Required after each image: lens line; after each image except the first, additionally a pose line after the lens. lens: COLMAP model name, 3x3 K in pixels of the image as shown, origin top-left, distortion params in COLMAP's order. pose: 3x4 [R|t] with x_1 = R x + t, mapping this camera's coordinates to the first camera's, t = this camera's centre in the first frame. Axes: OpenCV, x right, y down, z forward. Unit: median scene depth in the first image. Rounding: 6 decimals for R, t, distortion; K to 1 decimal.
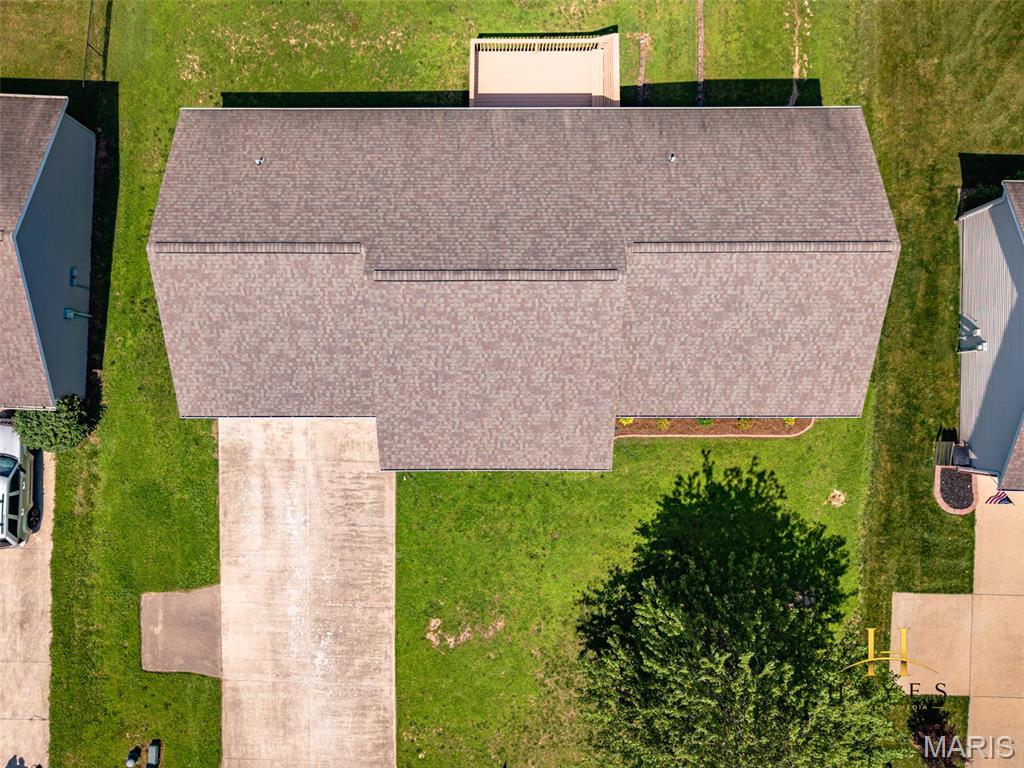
lens RADIAL K [[784.9, 0, 494.4], [0, 784.9, 418.4], [0, 0, 1]] dist [0.009694, -0.000955]
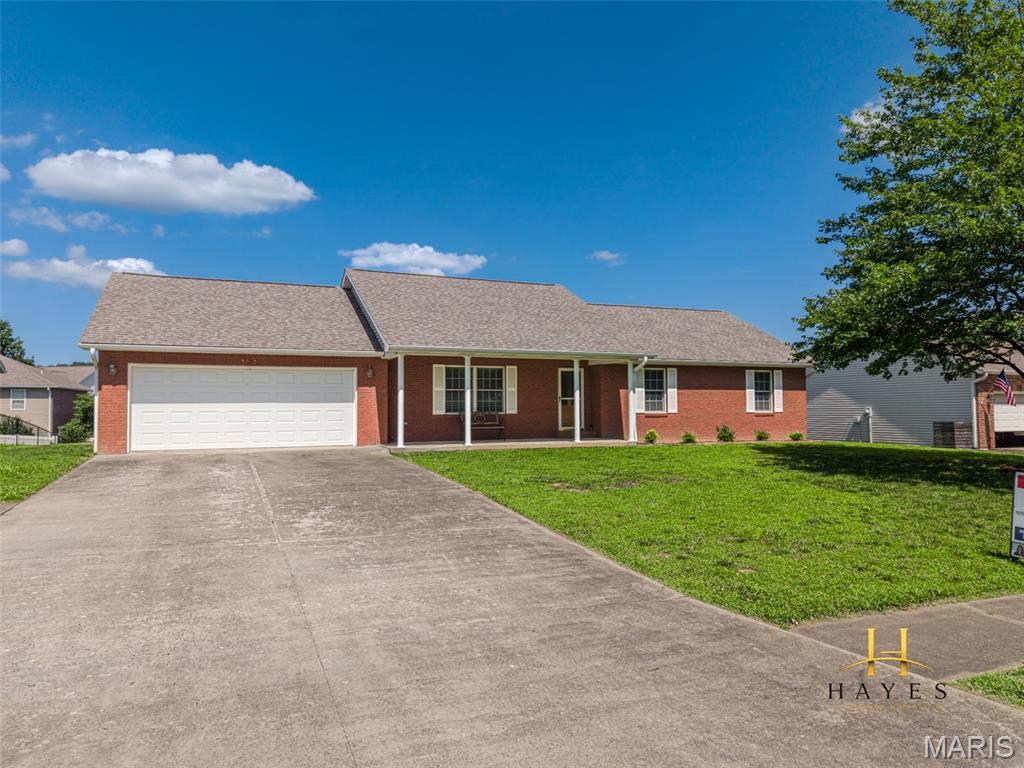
lens RADIAL K [[694.1, 0, 508.8], [0, 694.1, 379.9], [0, 0, 1]] dist [0.005092, -0.002350]
pose [[0.920889, 0.015285, 0.389525, -0.261624], [0.389795, -0.048462, -0.919626, 0.623294], [0.004821, 0.998708, -0.050586, 0.957213]]
